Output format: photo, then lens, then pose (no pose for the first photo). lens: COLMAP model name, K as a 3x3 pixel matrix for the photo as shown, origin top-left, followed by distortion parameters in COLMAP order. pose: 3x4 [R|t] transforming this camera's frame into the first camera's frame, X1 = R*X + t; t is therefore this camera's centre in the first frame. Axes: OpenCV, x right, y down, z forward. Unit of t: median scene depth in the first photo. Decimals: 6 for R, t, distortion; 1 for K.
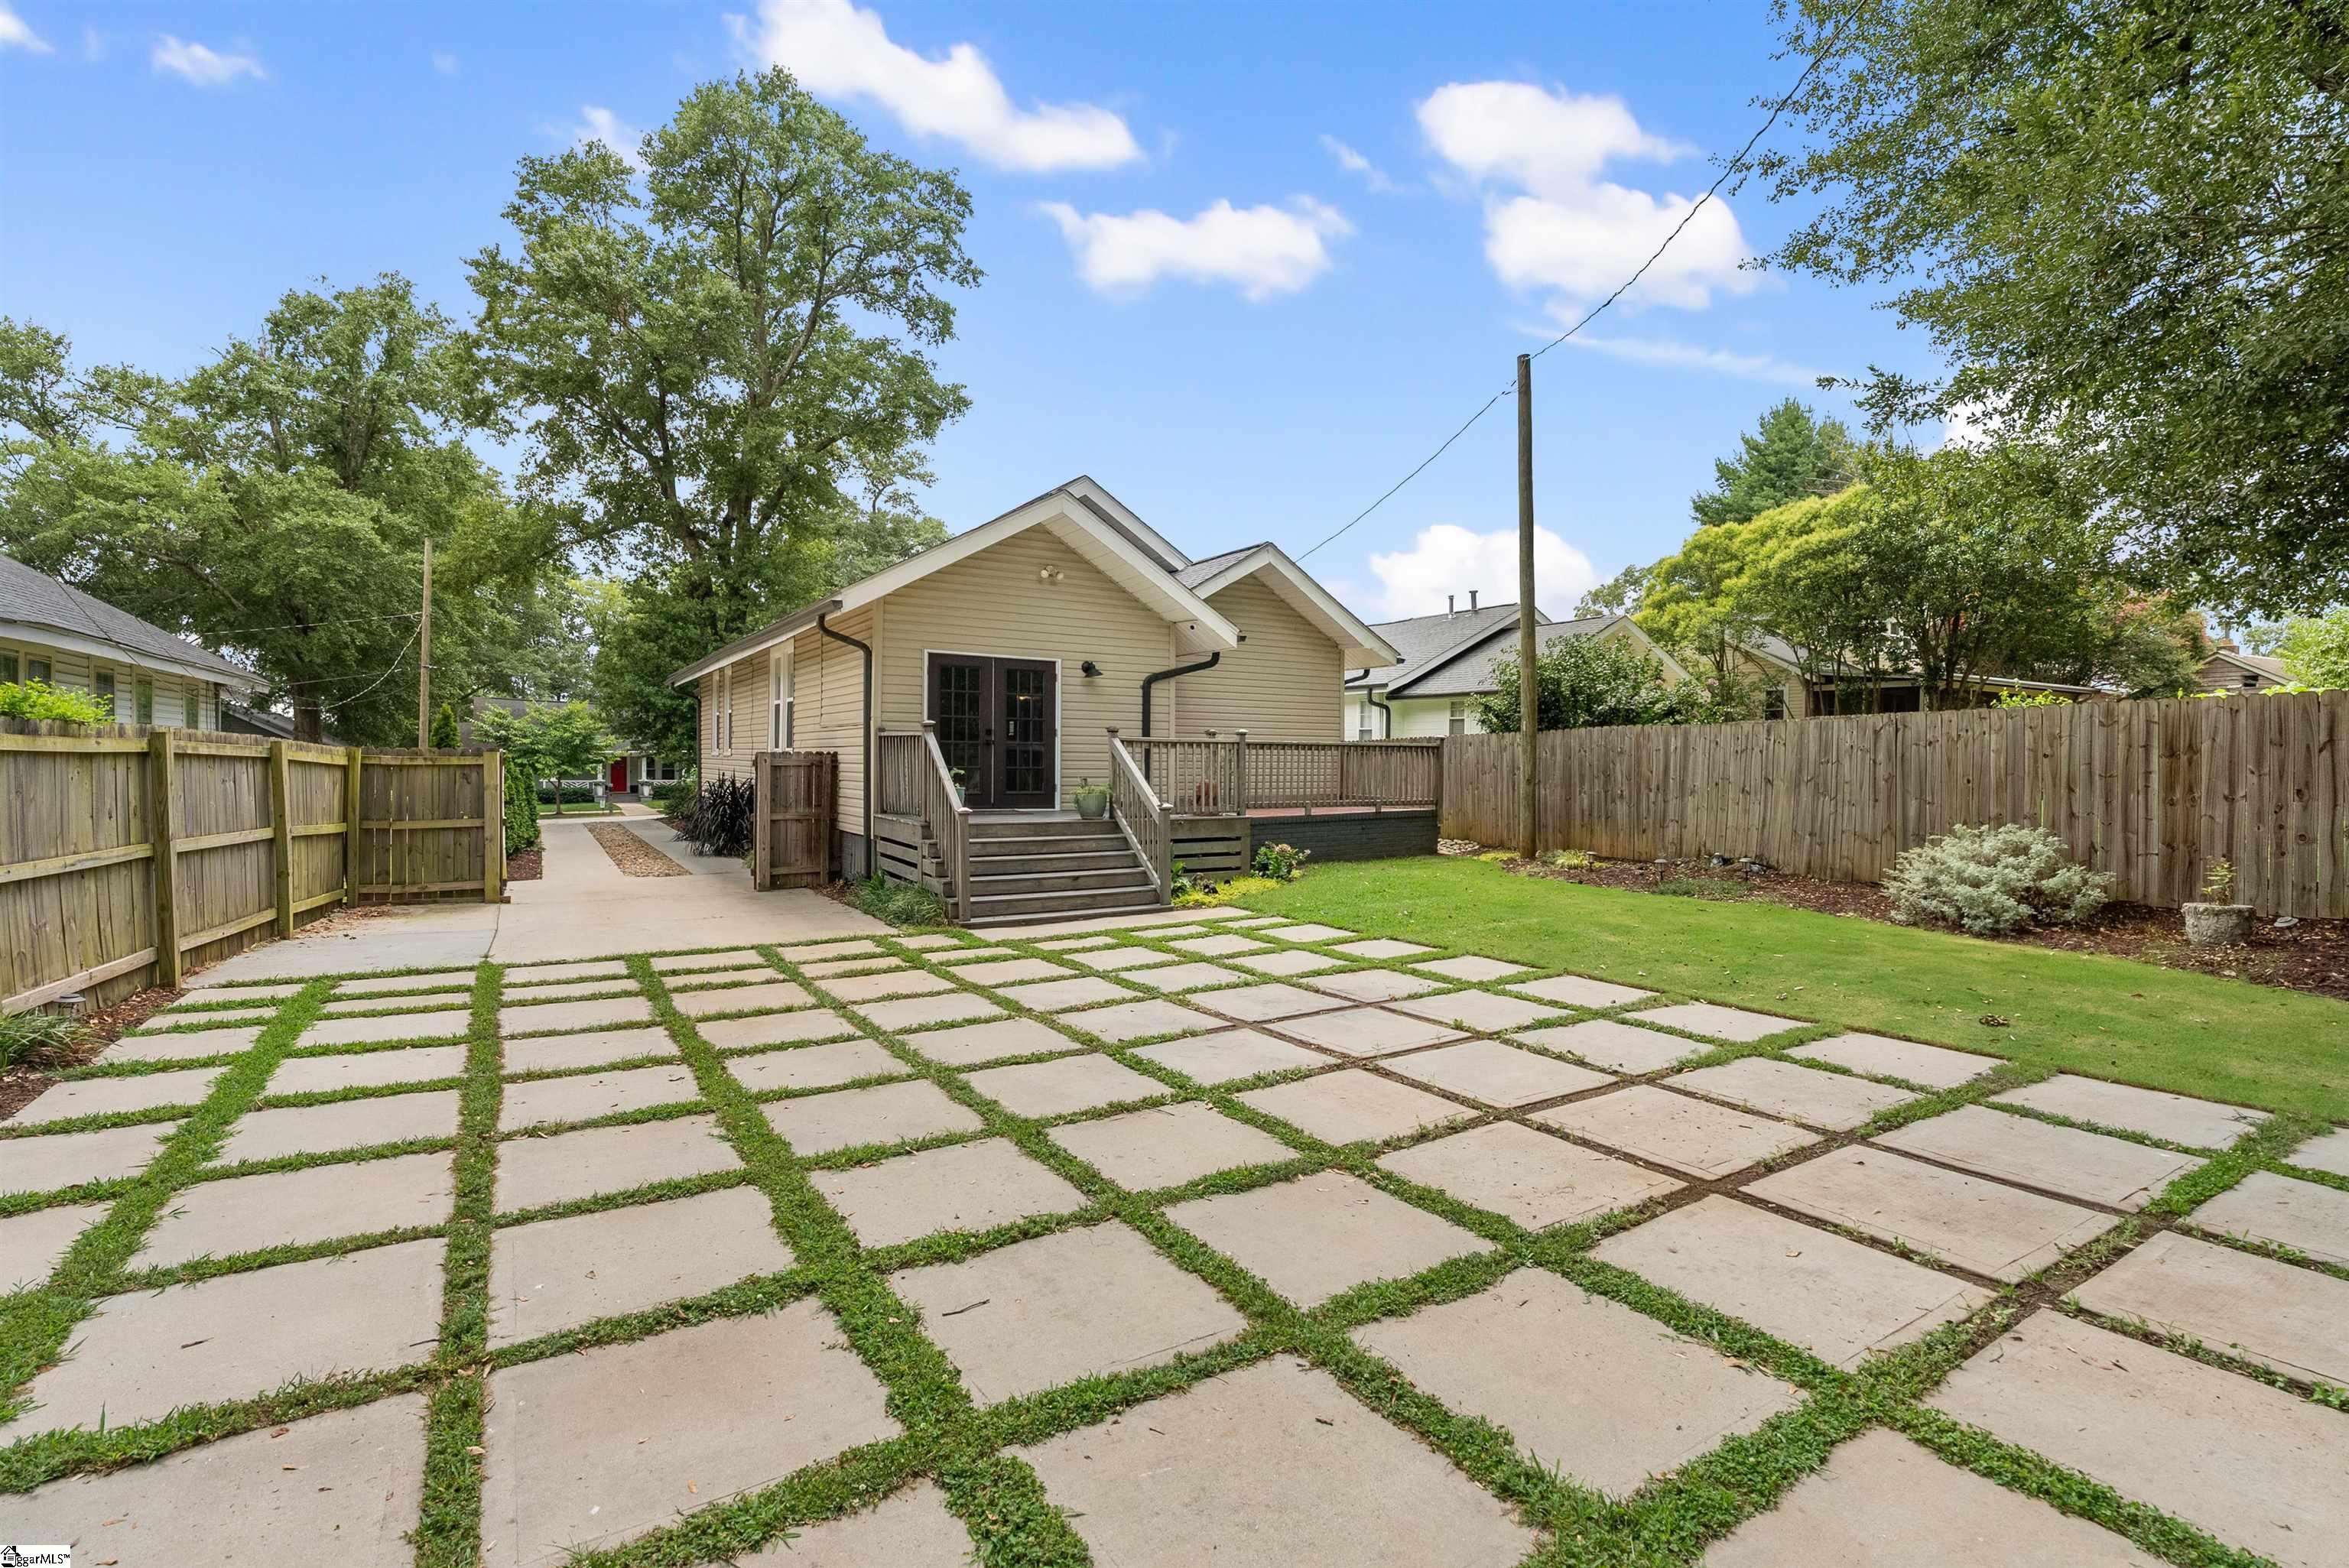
lens RADIAL K [[1077.2, 0, 1174.4], [0, 1077.2, 781.3], [0, 0, 1]] dist [-0.003332, 0.000065]
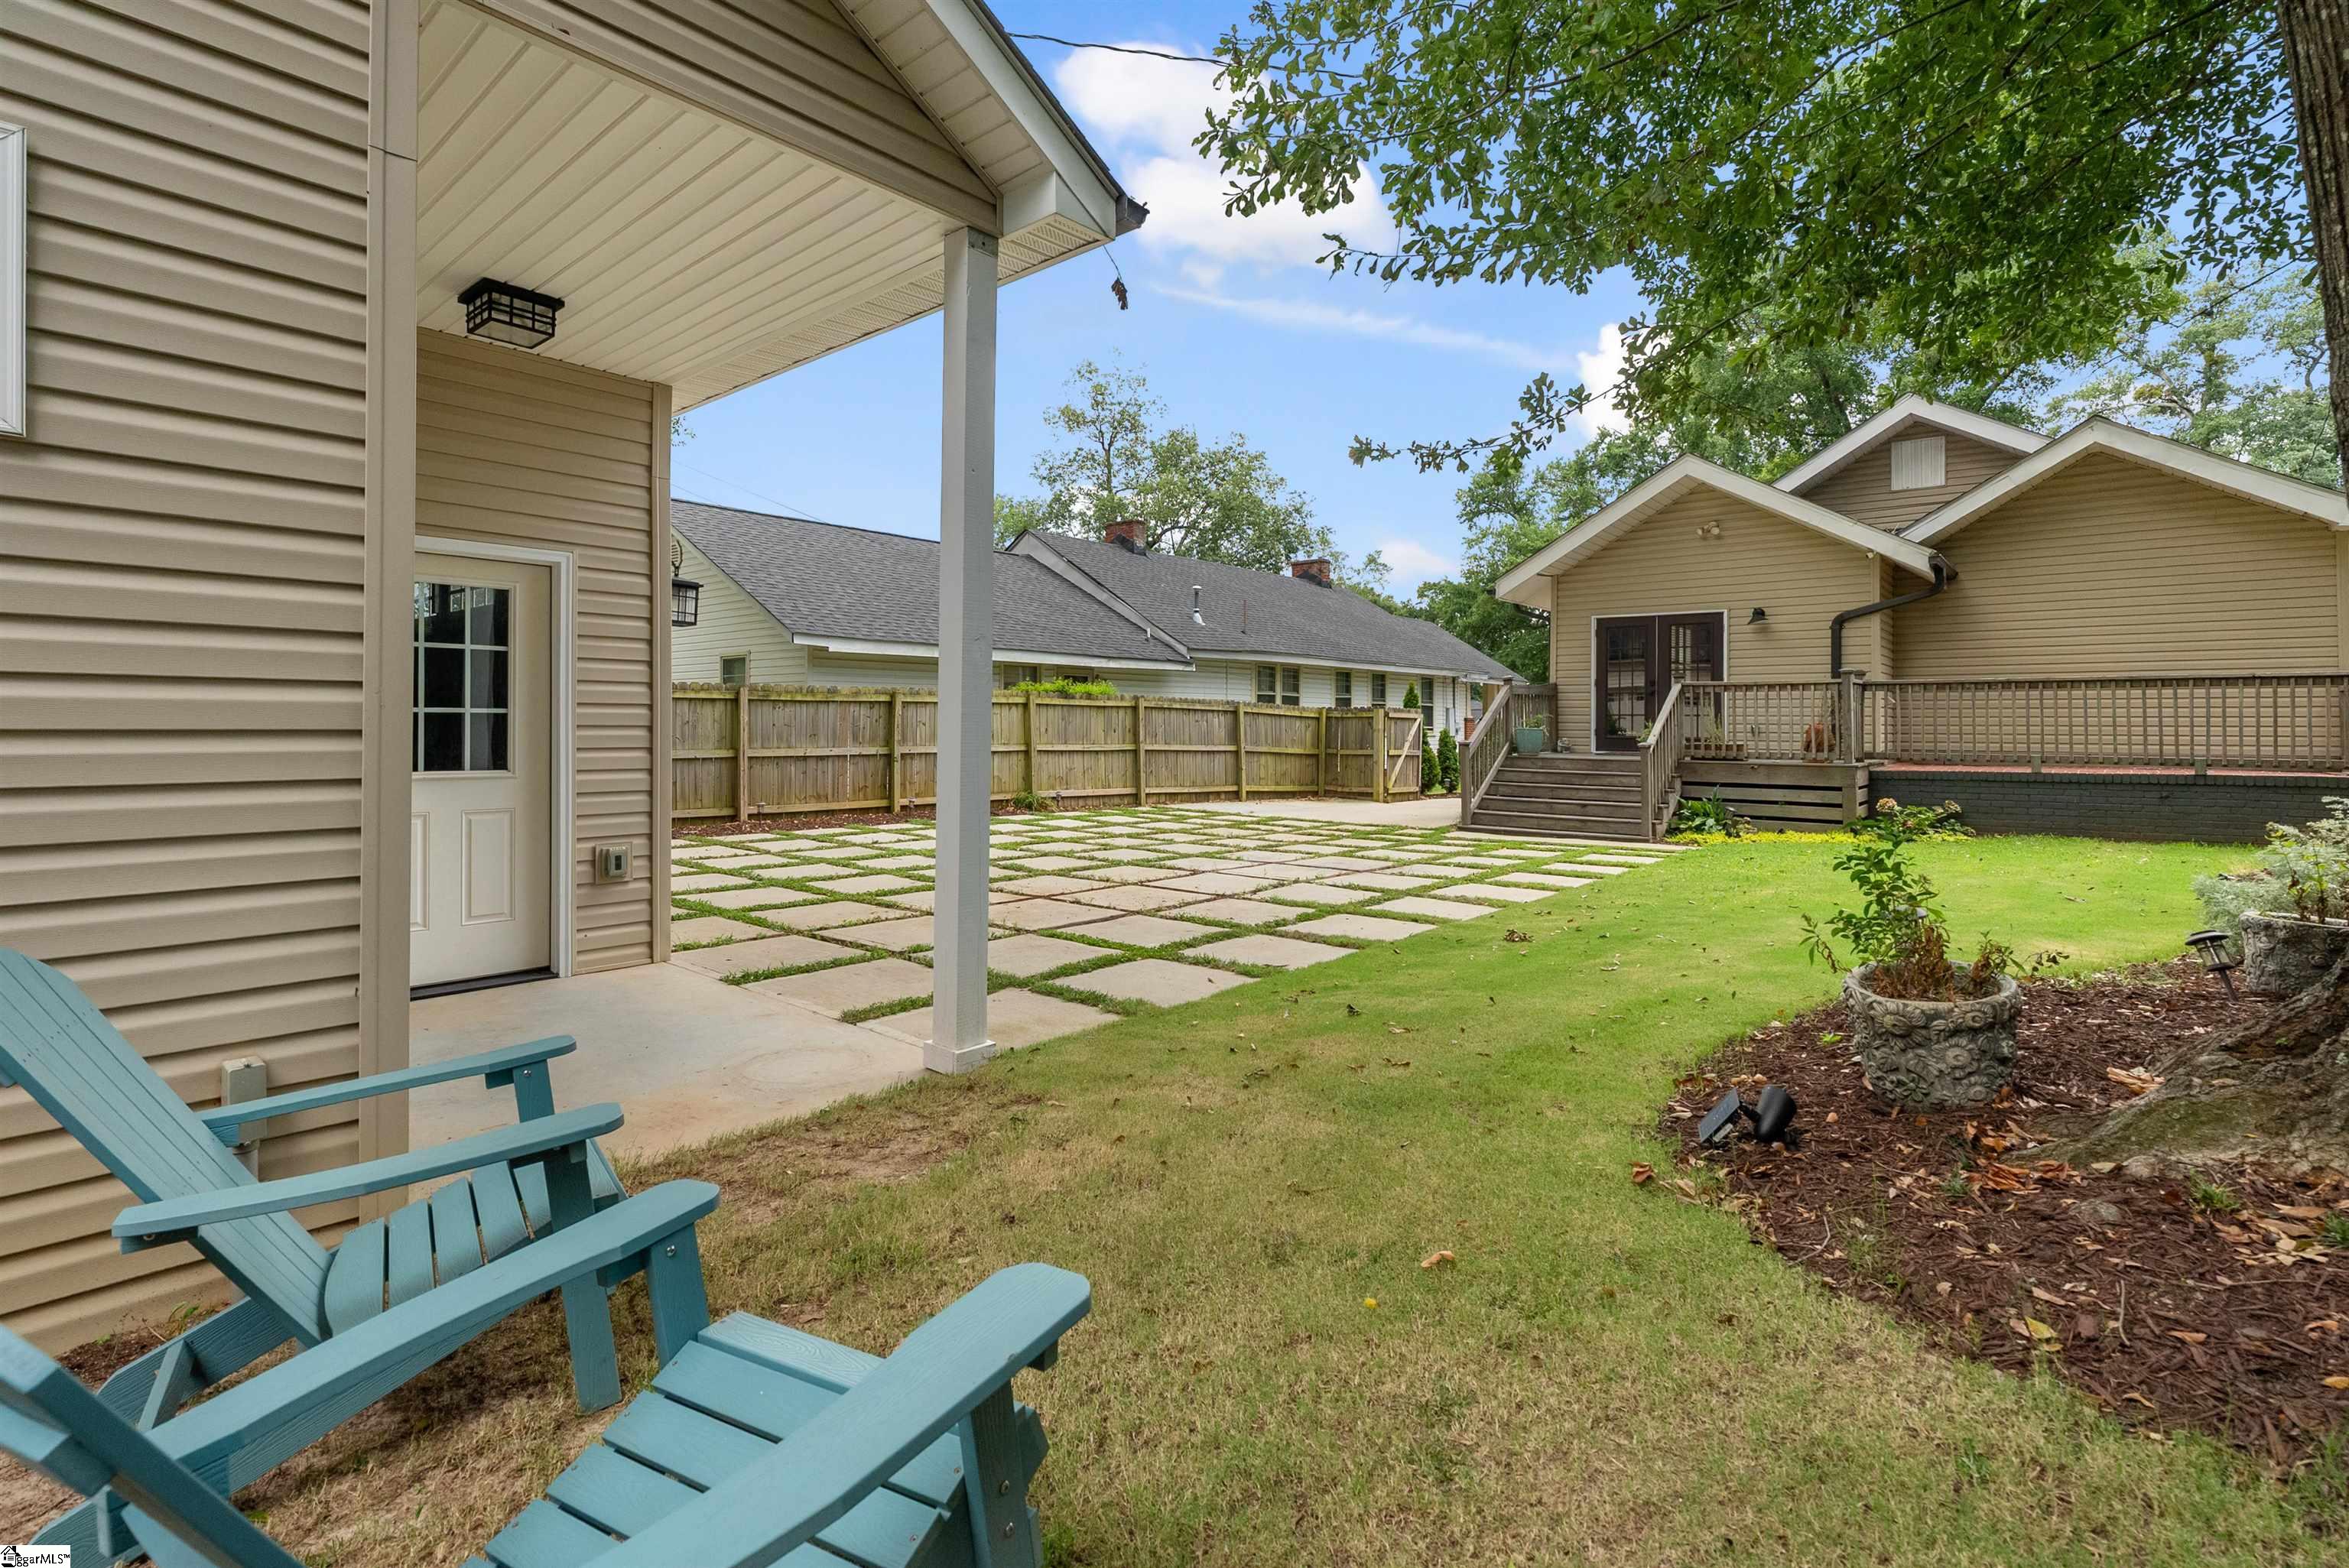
lens RADIAL K [[1077.2, 0, 1183.8], [0, 1077.2, 768.8], [0, 0, 1]] dist [-0.003332, 0.000065]
pose [[0.299229, 0.031626, -0.953657, 0.689782], [-0.023594, 0.999390, 0.025739, 0.023824], [0.953890, 0.014799, 0.299792, 0.185616]]
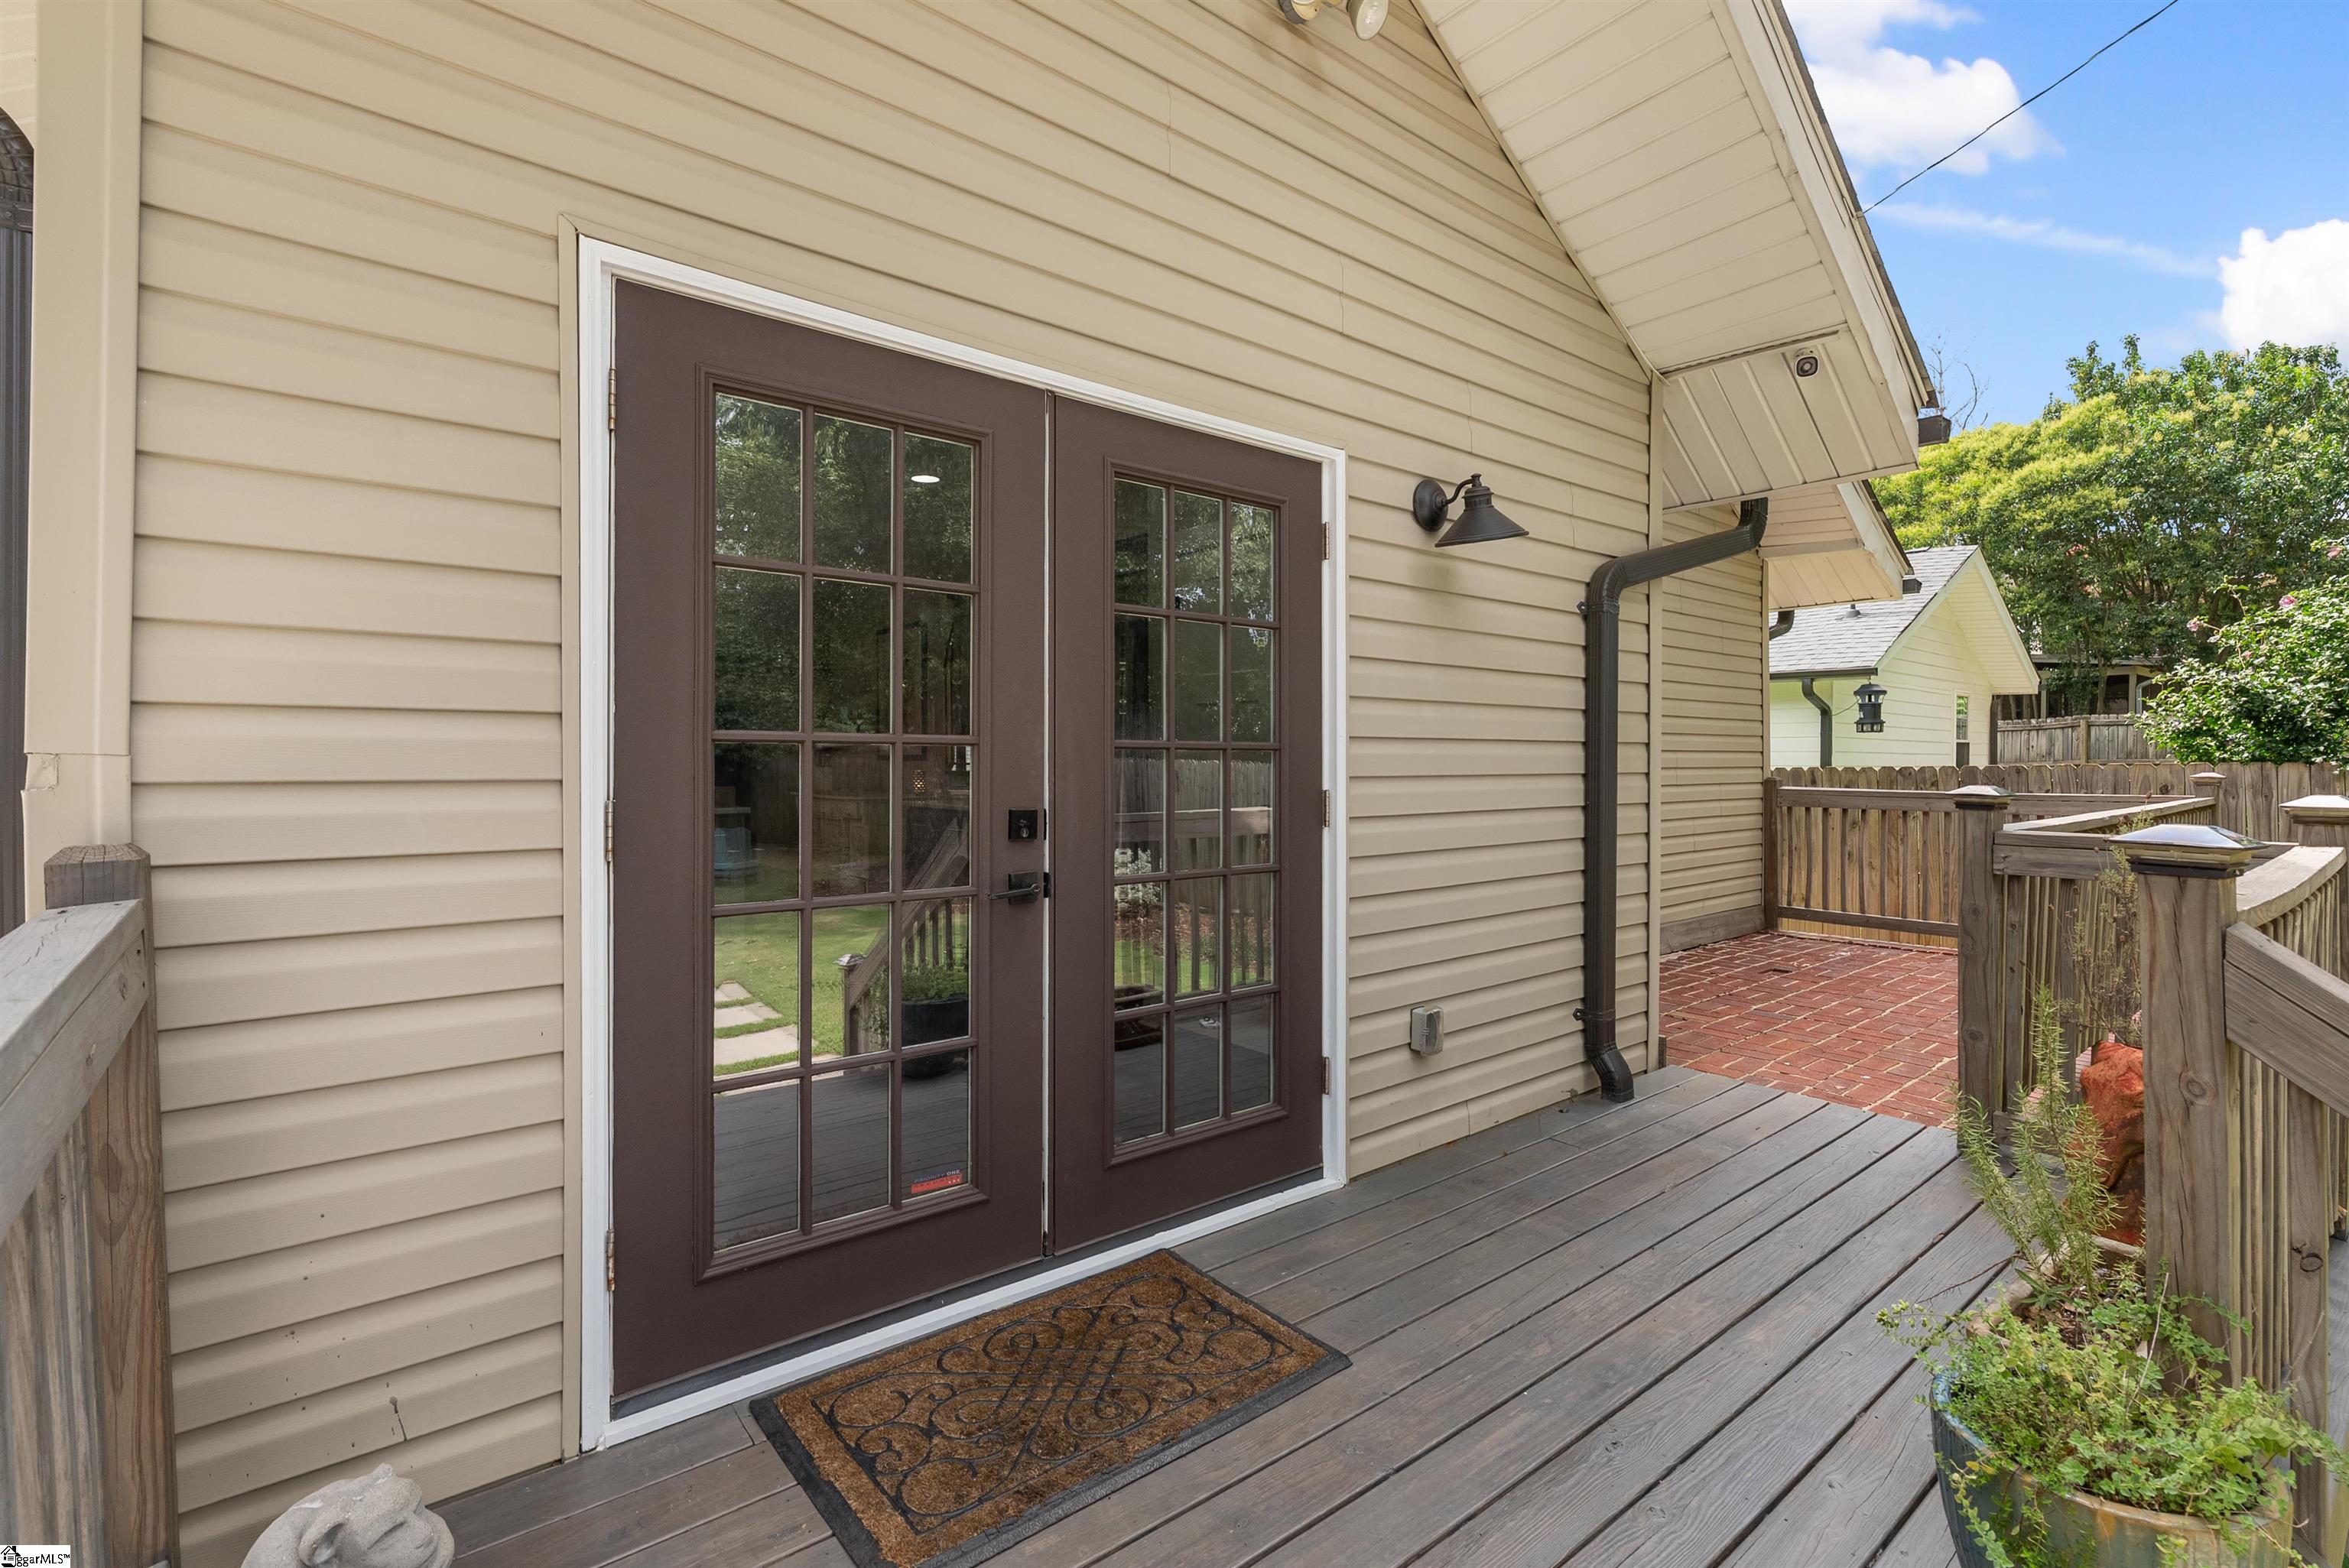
lens RADIAL K [[1077.2, 0, 1177.4], [0, 1077.2, 770.1], [0, 0, 1]] dist [-0.003332, 0.000065]
pose [[0.992121, -0.008034, 0.125023, -0.155646], [0.008967, 0.999936, -0.006903, -0.049012], [-0.124959, 0.007970, 0.992130, 0.759374]]
